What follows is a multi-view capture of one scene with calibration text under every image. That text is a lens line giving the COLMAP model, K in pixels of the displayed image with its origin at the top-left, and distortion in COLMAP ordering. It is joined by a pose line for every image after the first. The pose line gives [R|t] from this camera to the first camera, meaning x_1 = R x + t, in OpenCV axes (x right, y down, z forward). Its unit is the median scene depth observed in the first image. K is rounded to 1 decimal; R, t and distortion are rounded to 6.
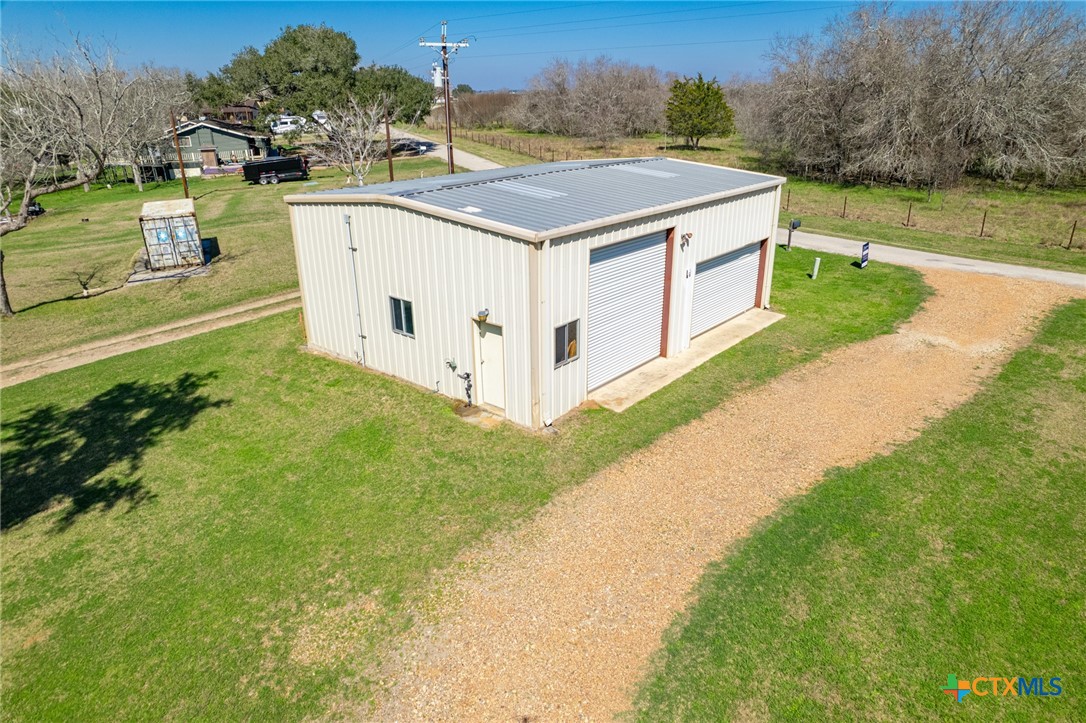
lens RADIAL K [[701.8, 0, 543.0], [0, 701.8, 361.5], [0, 0, 1]] dist [-0.005861, -0.001025]
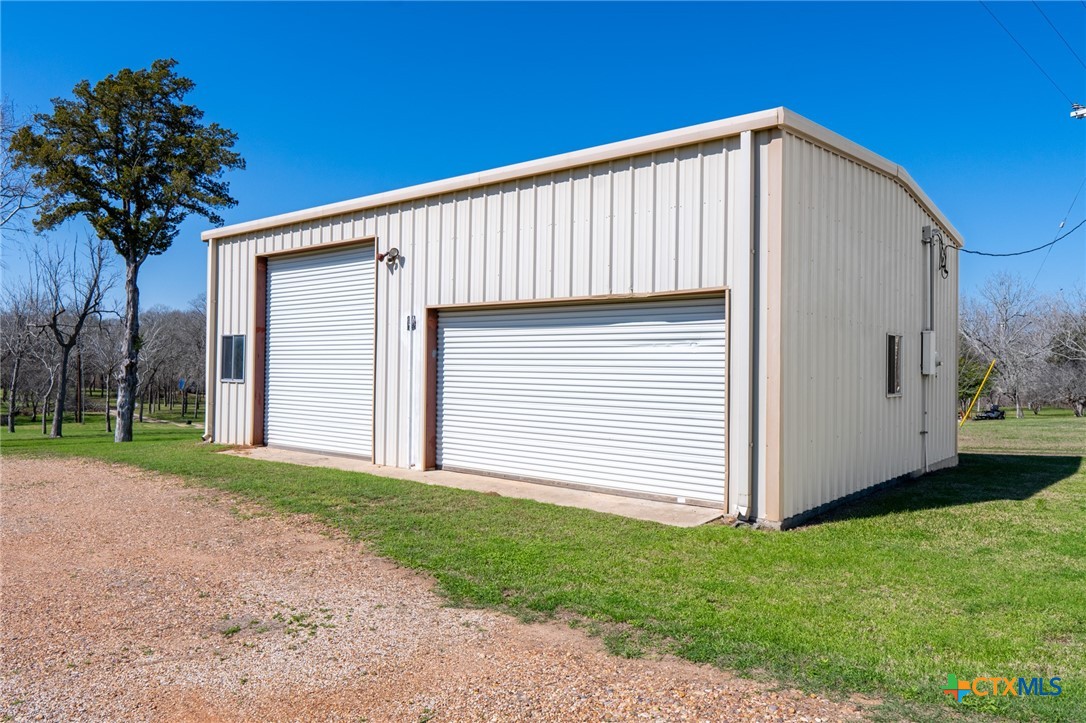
lens RADIAL K [[767.2, 0, 543.0], [0, 767.2, 361.5], [0, 0, 1]] dist [0.000509, 0.000035]
pose [[-0.001026, -0.009702, -0.999952, 0.717969], [-0.369695, 0.929113, -0.008635, -0.113737], [0.929153, 0.369668, -0.004540, 0.975472]]
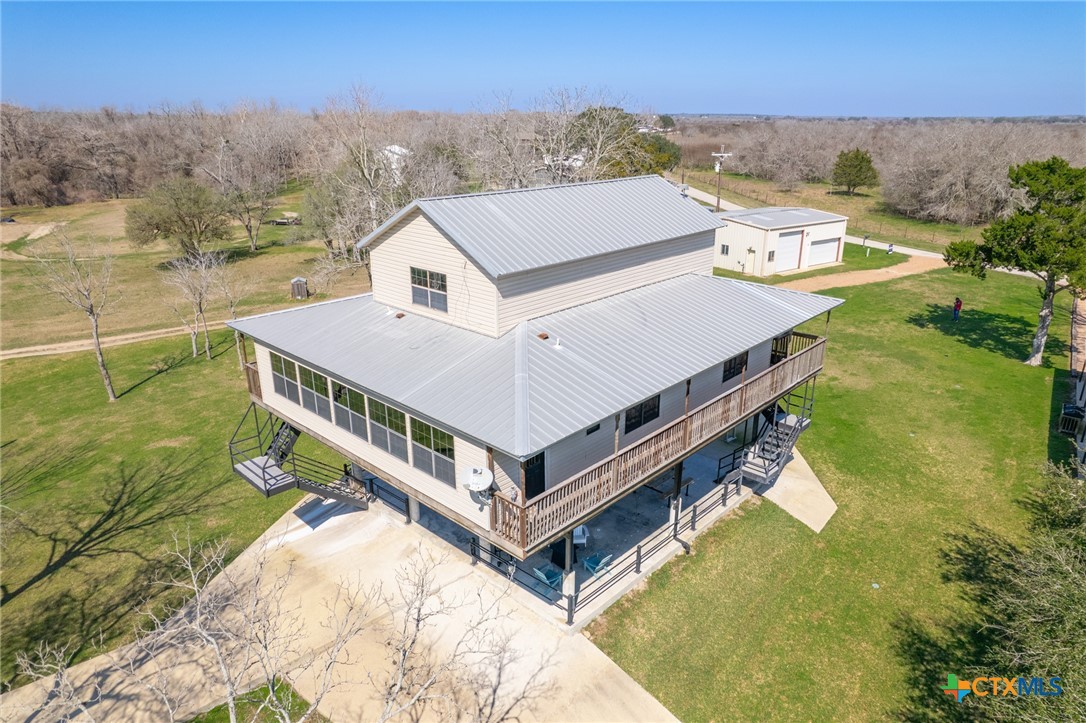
lens RADIAL K [[701.8, 0, 543.0], [0, 701.8, 361.5], [0, 0, 1]] dist [-0.005861, -0.001025]
pose [[0.968175, 0.097659, -0.230434, -0.178806], [-0.103532, 0.994534, -0.013506, 0.549858], [0.227856, 0.036934, 0.972994, -2.293811]]
